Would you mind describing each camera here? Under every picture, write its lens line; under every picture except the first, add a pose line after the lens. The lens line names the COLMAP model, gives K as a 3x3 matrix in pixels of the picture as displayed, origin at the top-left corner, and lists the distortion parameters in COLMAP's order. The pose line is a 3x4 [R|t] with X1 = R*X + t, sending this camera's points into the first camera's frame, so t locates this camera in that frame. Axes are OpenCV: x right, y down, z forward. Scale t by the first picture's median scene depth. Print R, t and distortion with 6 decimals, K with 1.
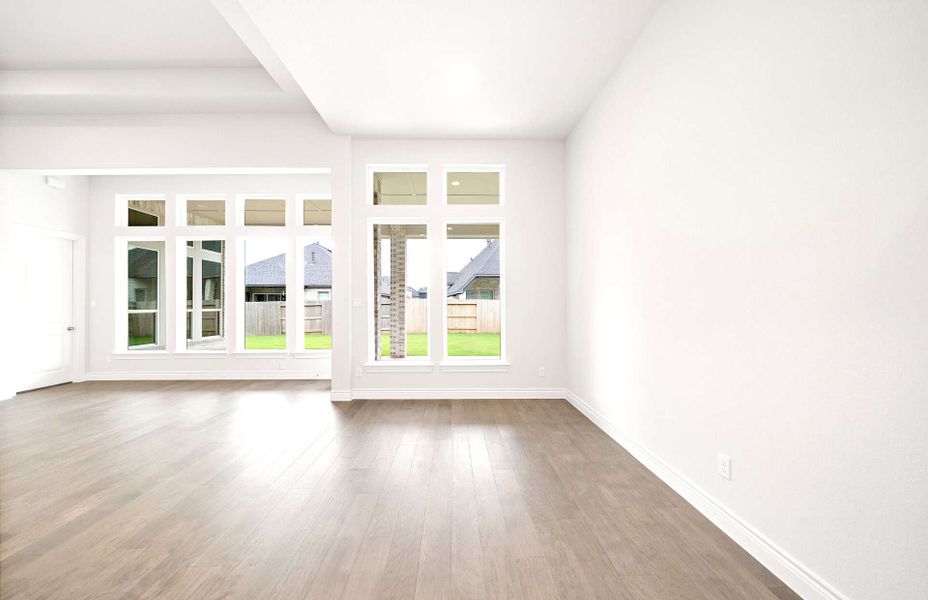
lens RADIAL K [[320.4, 0, 454.7], [0, 320.4, 303.9], [0, 0, 1]] dist [-0.001435, -0.000234]
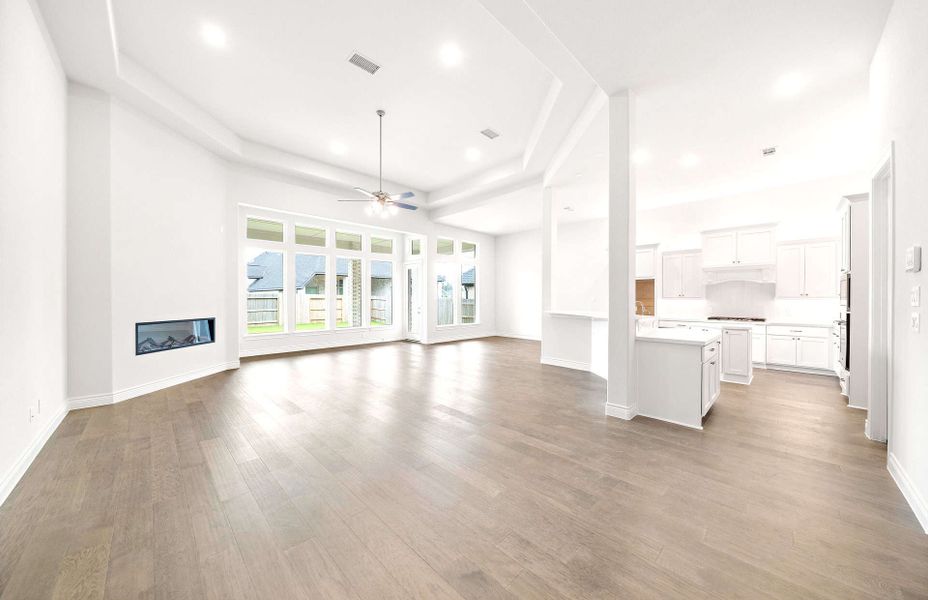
lens RADIAL K [[320.4, 0, 451.7], [0, 320.4, 300.9], [0, 0, 1]] dist [-0.001435, -0.000234]
pose [[0.736719, -0.000861, 0.676198, -1.308362], [-0.005094, 0.999964, 0.006824, -0.002131], [-0.676179, -0.008472, 0.736688, -0.532207]]
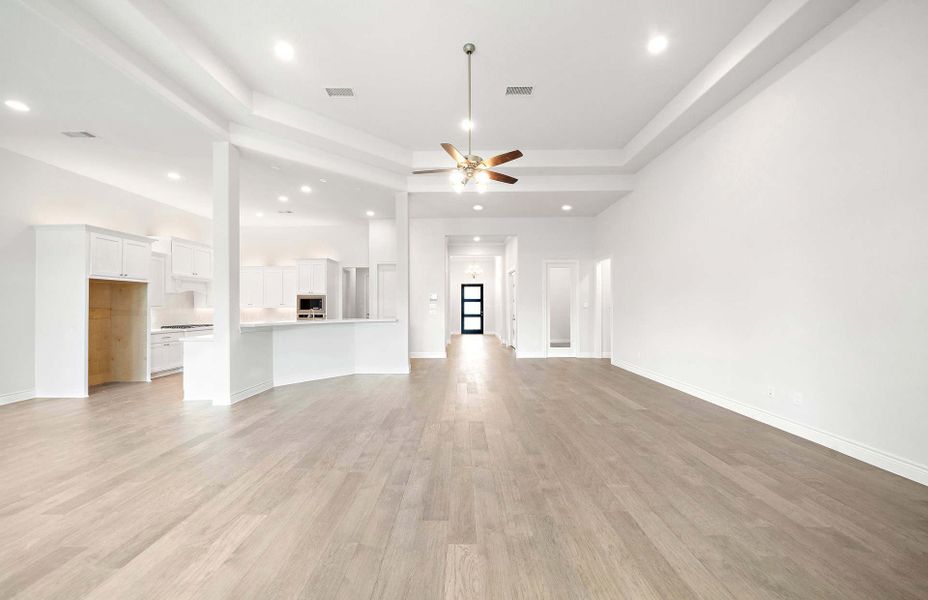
lens RADIAL K [[337.3, 0, 458.6], [0, 337.3, 304.6], [0, 0, 1]] dist [-0.000459, 0.000562]
pose [[-0.999468, 0.009770, 0.031132, -0.857803], [0.009553, 0.999929, -0.007085, 0.000073], [-0.031199, -0.006784, -0.999490, 0.895534]]
